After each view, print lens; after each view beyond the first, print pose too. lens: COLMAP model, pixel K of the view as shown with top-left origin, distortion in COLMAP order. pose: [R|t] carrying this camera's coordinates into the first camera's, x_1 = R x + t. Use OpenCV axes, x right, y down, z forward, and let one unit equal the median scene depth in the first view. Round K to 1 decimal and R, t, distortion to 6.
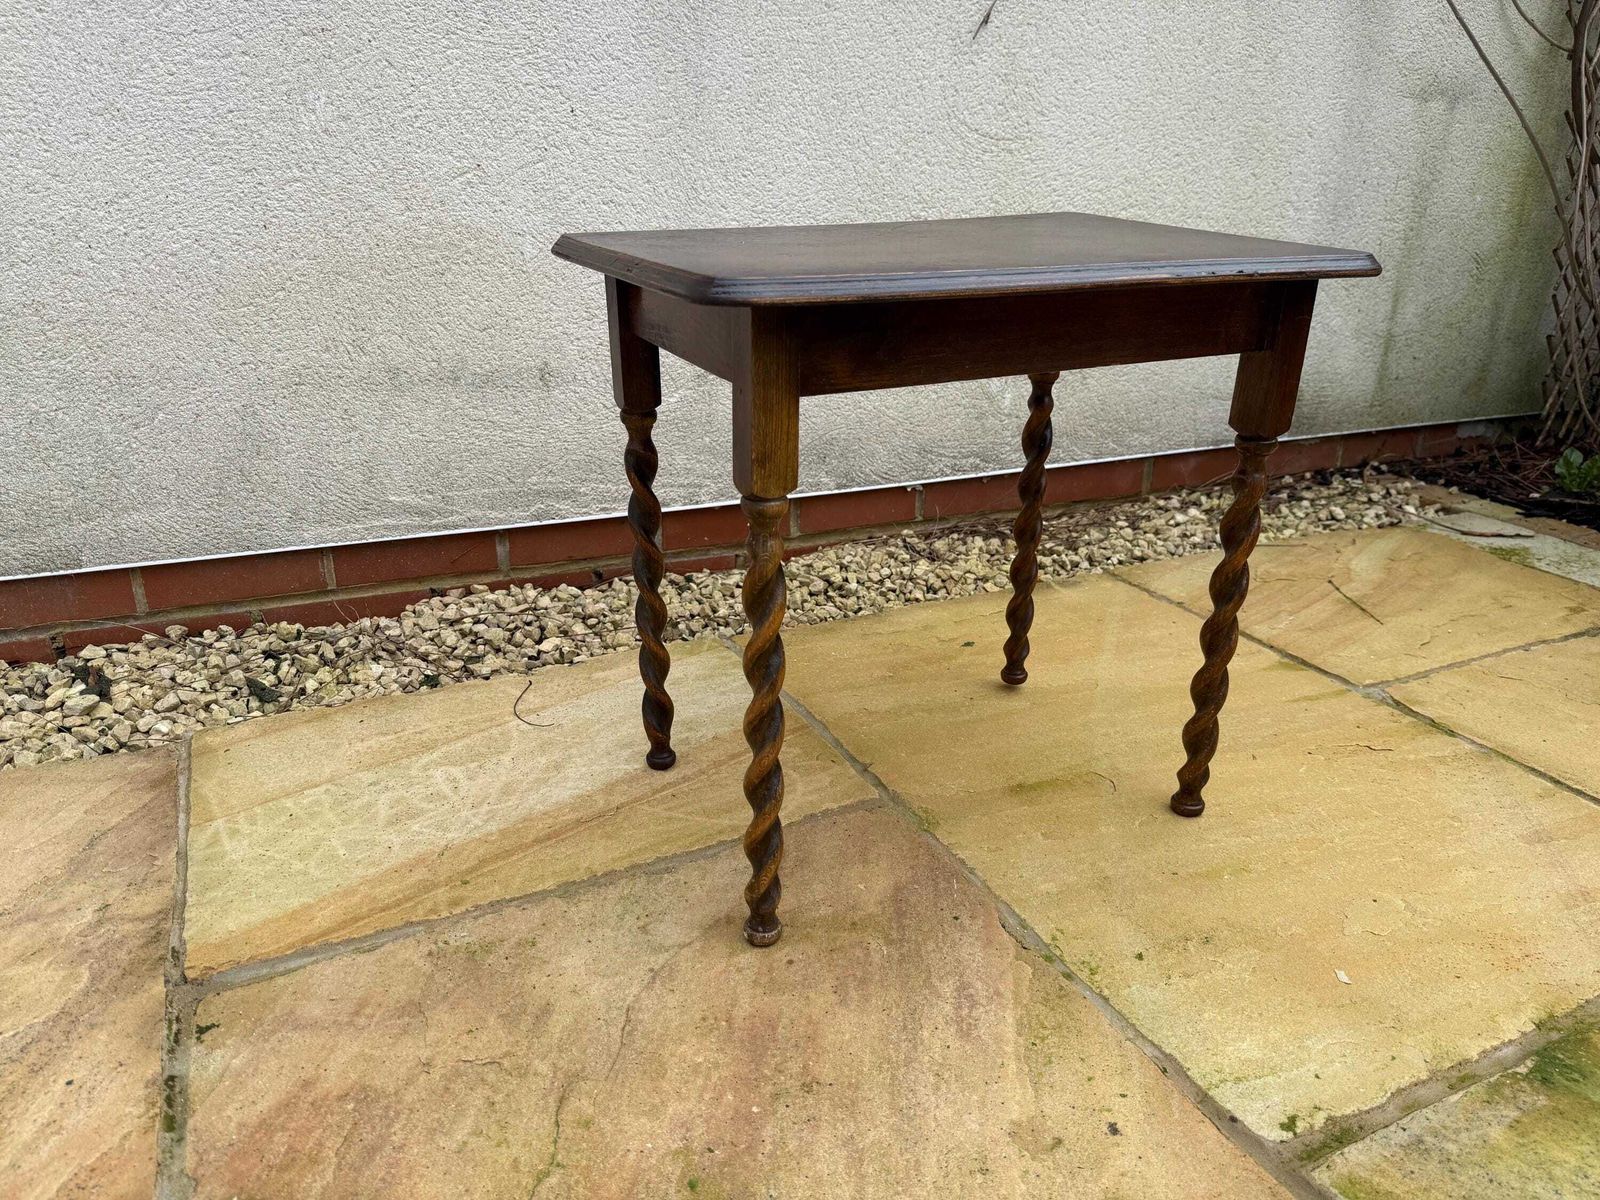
lens RADIAL K [[1142.4, 0, 803.6], [0, 1142.4, 612.0], [0, 0, 1]] dist [0.006823, -0.016771]
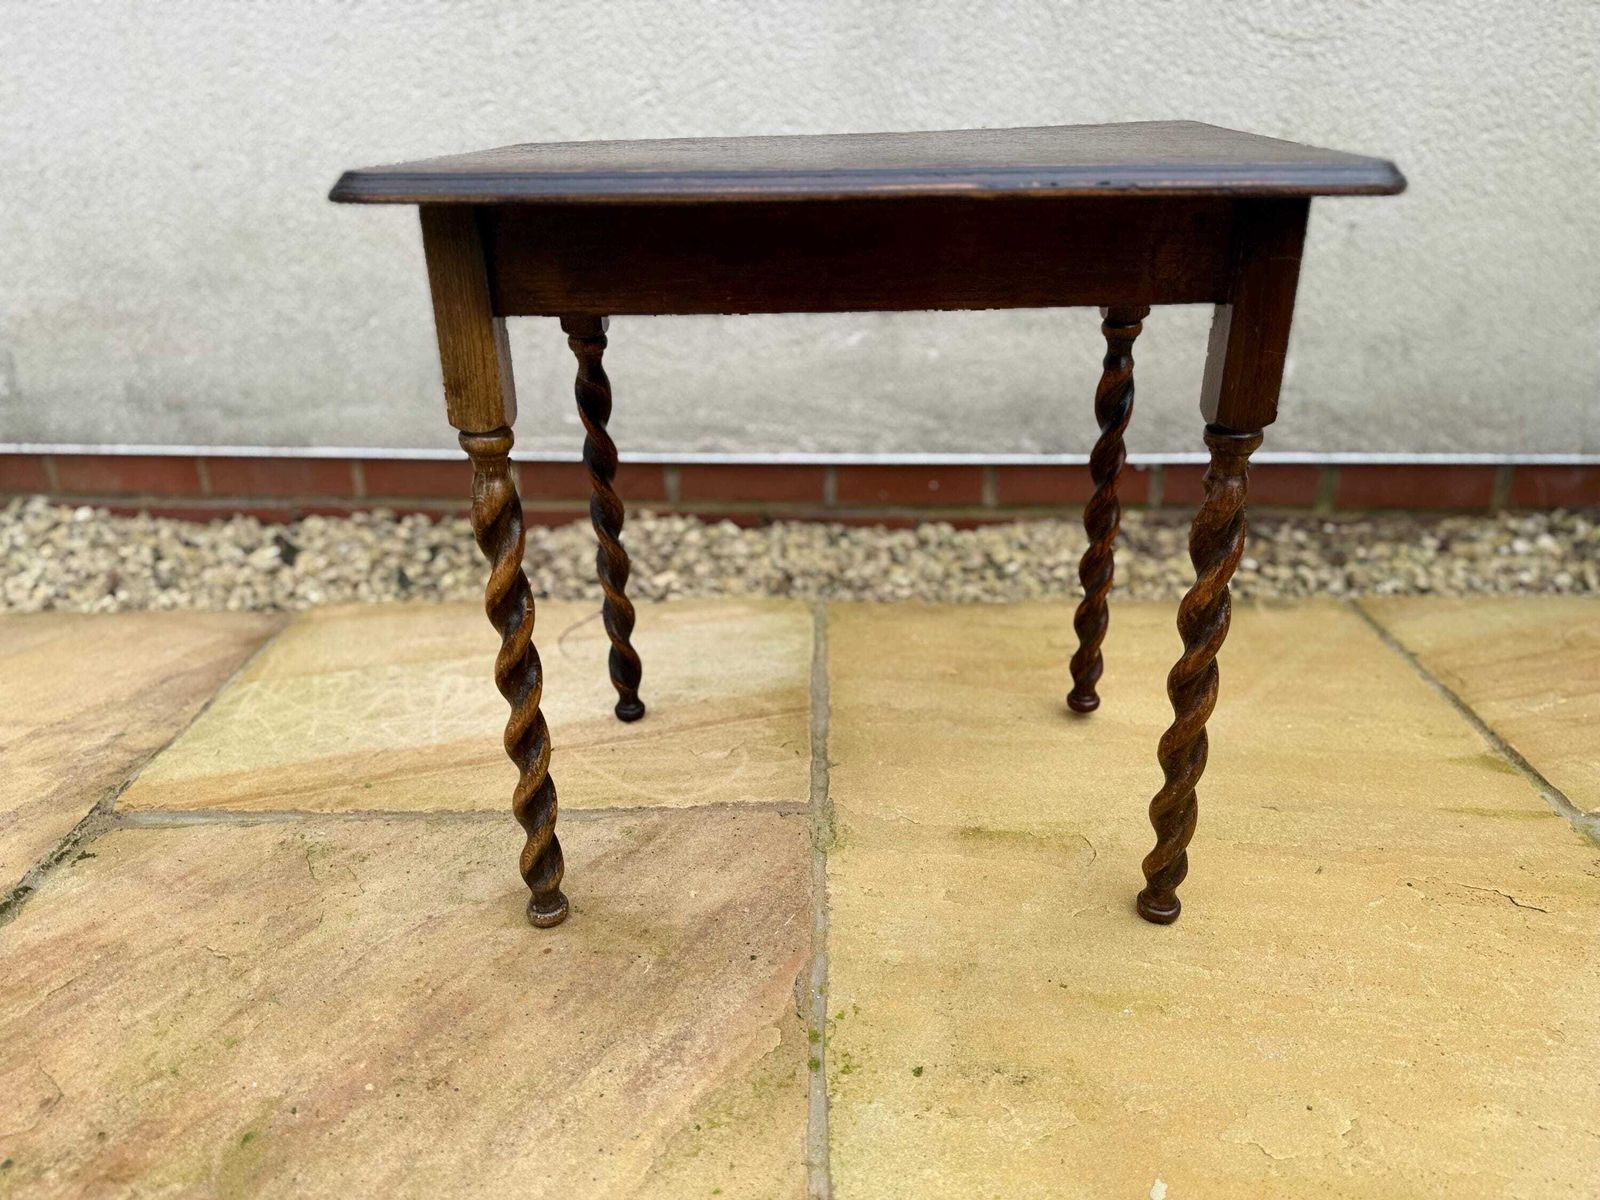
lens RADIAL K [[1144.6, 0, 800.8], [0, 1144.6, 610.8], [0, 0, 1]] dist [-0.005746, -0.002269]
pose [[0.894933, 0.164748, -0.414672, 0.353511], [-0.147825, 0.986328, 0.072834, -0.039768], [0.421002, -0.003883, 0.907052, 0.182494]]
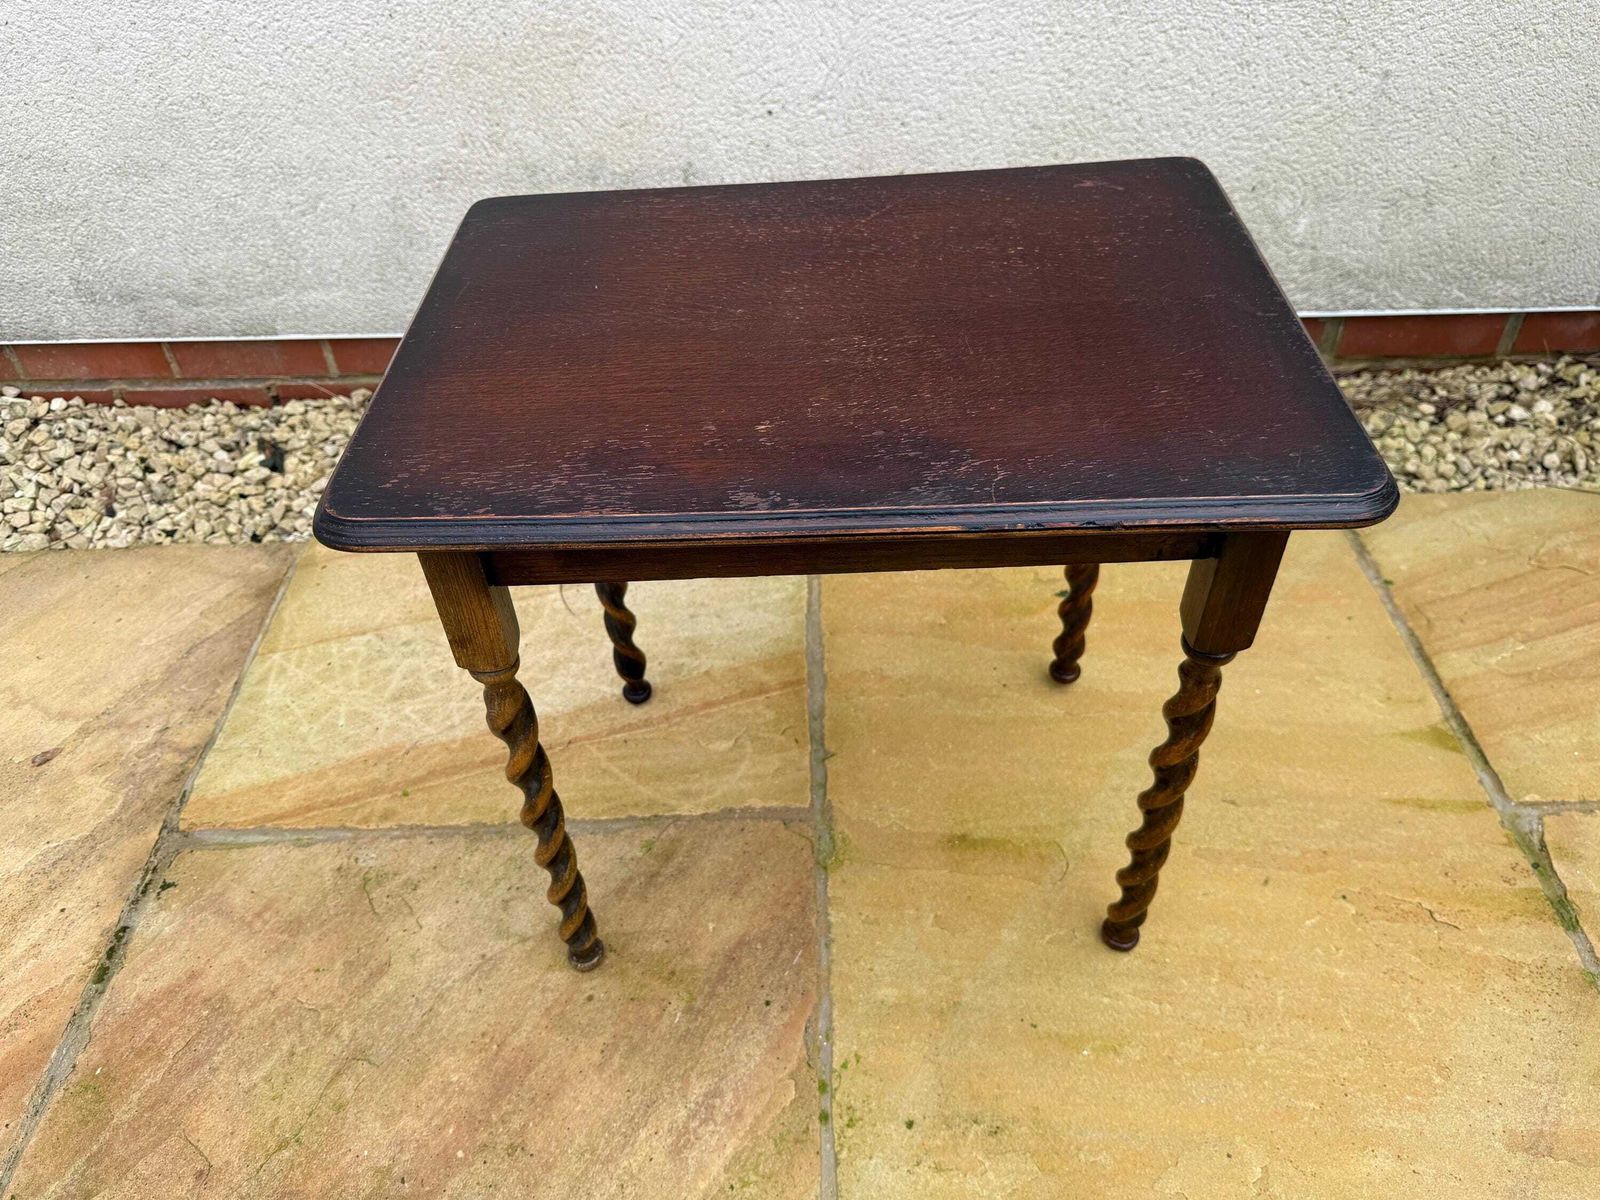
lens RADIAL K [[1150.1, 0, 790.3], [0, 1150.1, 595.6], [0, 0, 1]] dist [-0.008824, -0.004309]
pose [[0.902465, 0.254271, -0.347711, 0.302838], [-0.110985, 0.917197, 0.382665, -0.324721], [0.416221, -0.306751, 0.855958, 0.197995]]
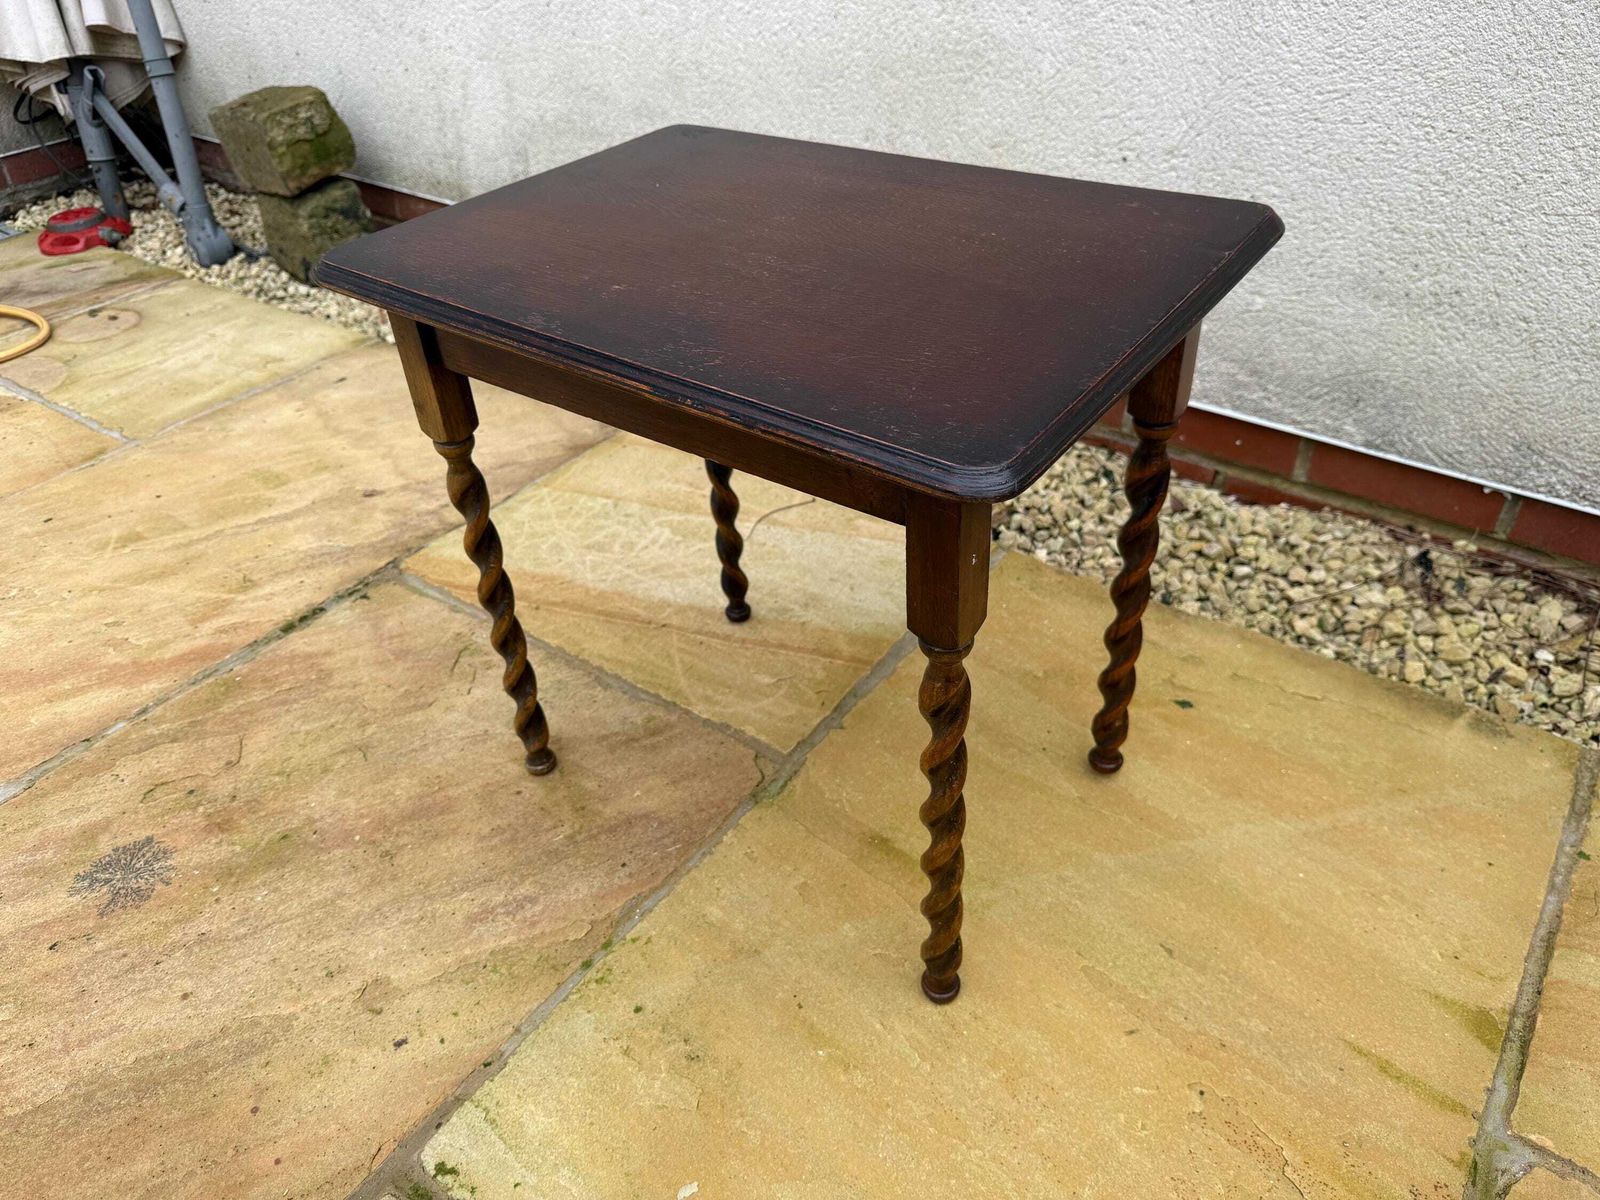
lens RADIAL K [[1151.5, 0, 791.8], [0, 1151.5, 603.8], [0, 0, 1]] dist [-0.008598, -0.004796]
pose [[0.470017, 0.507187, -0.722389, 0.644930], [-0.282876, 0.861812, 0.421024, -0.332372], [0.836101, 0.006458, 0.548537, 0.398970]]
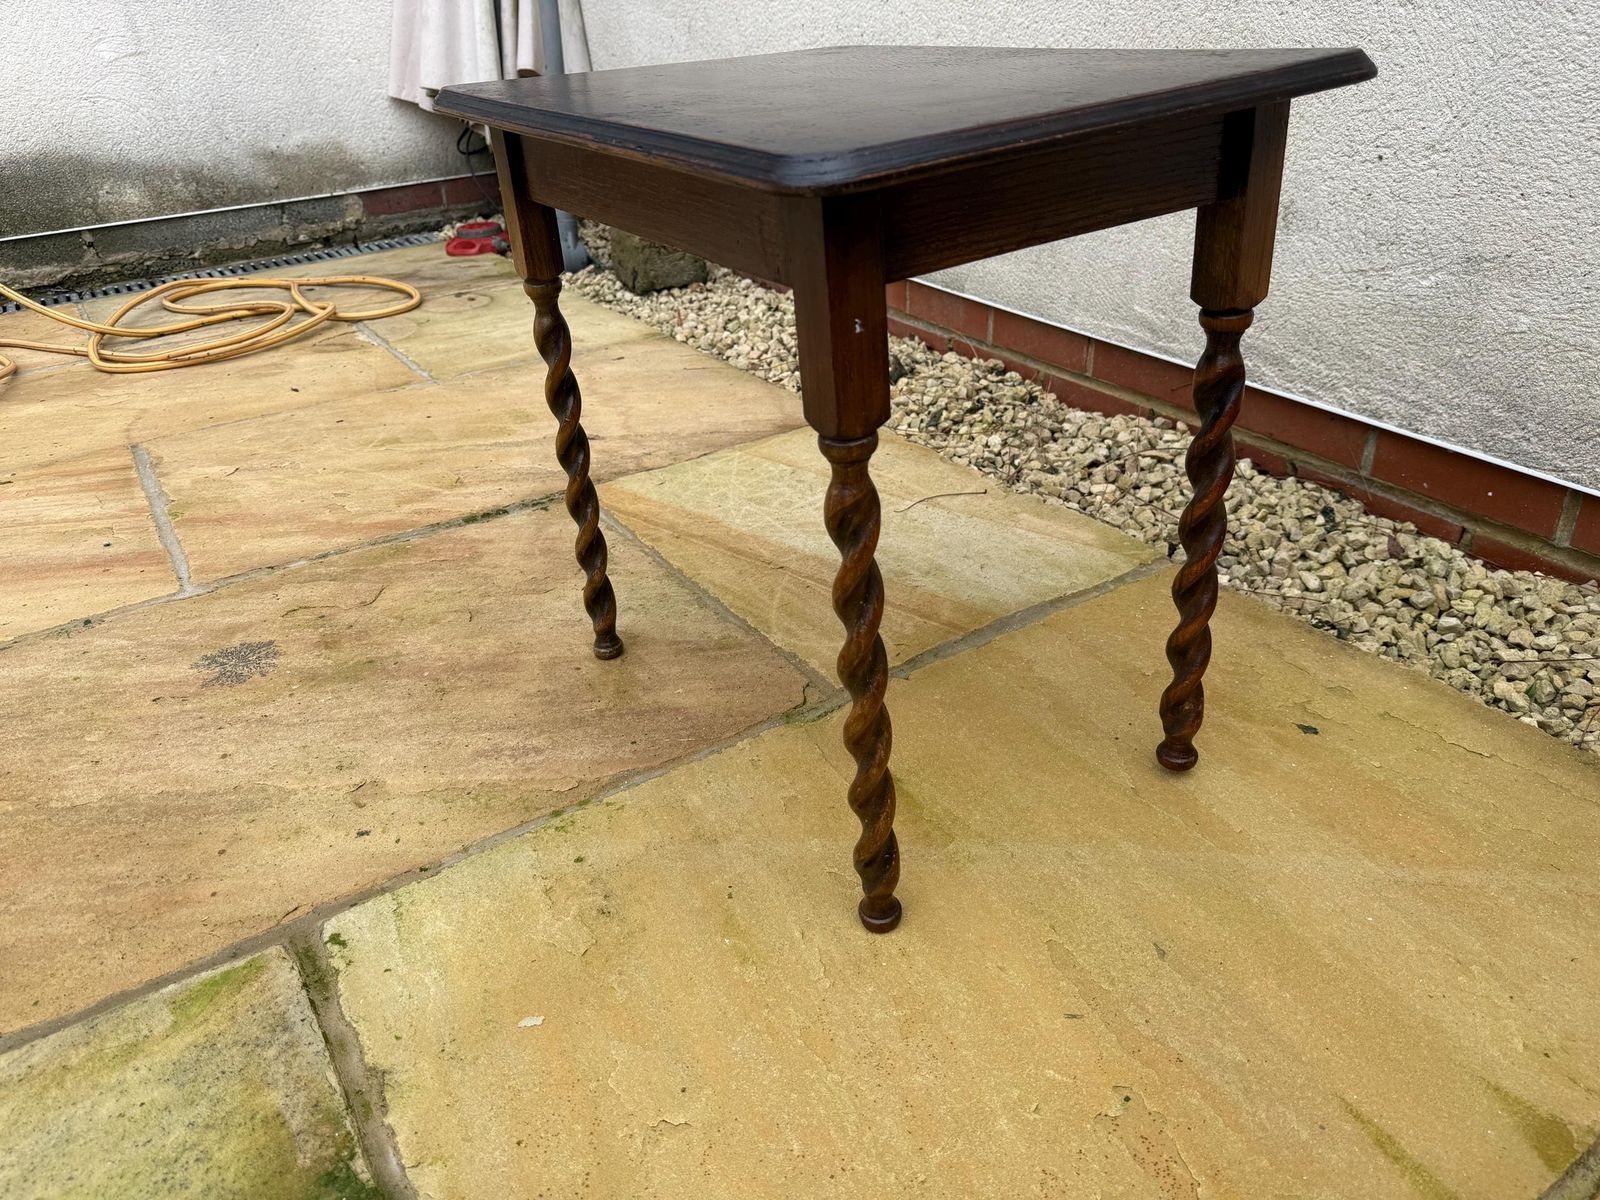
lens RADIAL K [[1139.9, 0, 798.6], [0, 1139.9, 598.3], [0, 0, 1]] dist [0.007559, -0.018865]
pose [[0.127874, 0.471119, -0.872752, 0.754925], [-0.320318, 0.852435, 0.413219, -0.248523], [0.938640, 0.226718, 0.259913, 0.623867]]
